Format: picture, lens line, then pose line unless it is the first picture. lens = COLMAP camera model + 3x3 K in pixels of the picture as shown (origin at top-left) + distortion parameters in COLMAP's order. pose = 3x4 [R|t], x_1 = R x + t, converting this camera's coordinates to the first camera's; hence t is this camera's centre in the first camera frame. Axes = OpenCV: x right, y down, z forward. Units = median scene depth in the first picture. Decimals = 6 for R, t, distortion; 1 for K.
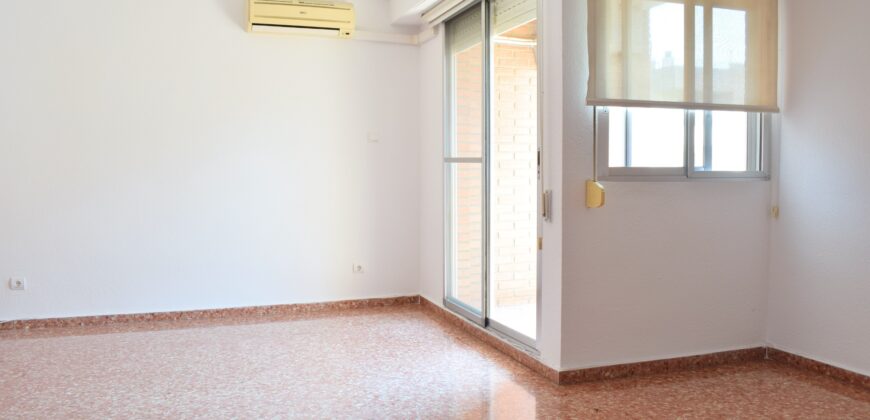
lens RADIAL K [[676.6, 0, 433.7], [0, 676.6, 209.0], [0, 0, 1]] dist [-0.096158, 0.013169]
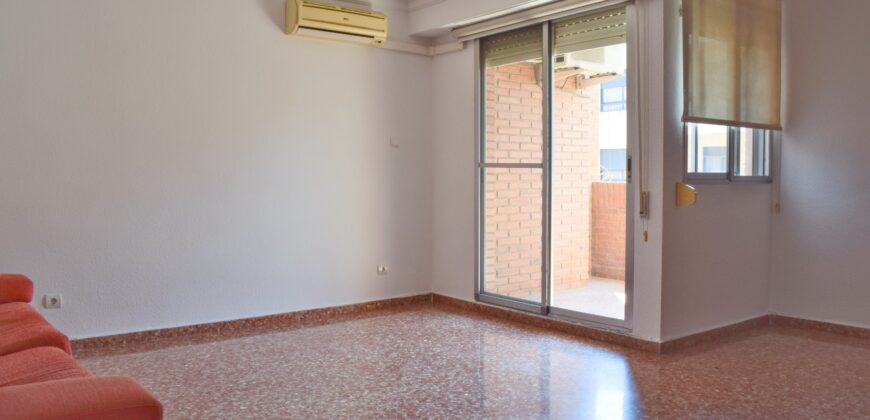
lens RADIAL K [[676.6, 0, 436.3], [0, 676.6, 208.7], [0, 0, 1]] dist [-0.096158, 0.013169]
pose [[0.950307, -0.013281, 0.311032, -0.485128], [0.015659, 0.999864, -0.005152, 0.002028], [-0.310922, 0.009767, 0.950385, -0.008183]]
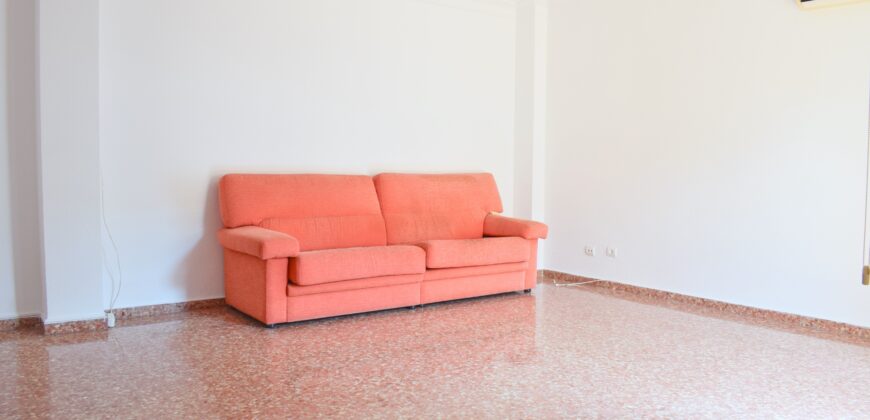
lens RADIAL K [[676.6, 0, 435.0], [0, 676.6, 209.9], [0, 0, 1]] dist [-0.096158, 0.013169]
pose [[0.286028, 0.074335, -0.955334, 0.557355], [-0.063202, 0.996279, 0.058599, -0.022050], [0.956135, 0.043618, 0.289662, 0.351254]]
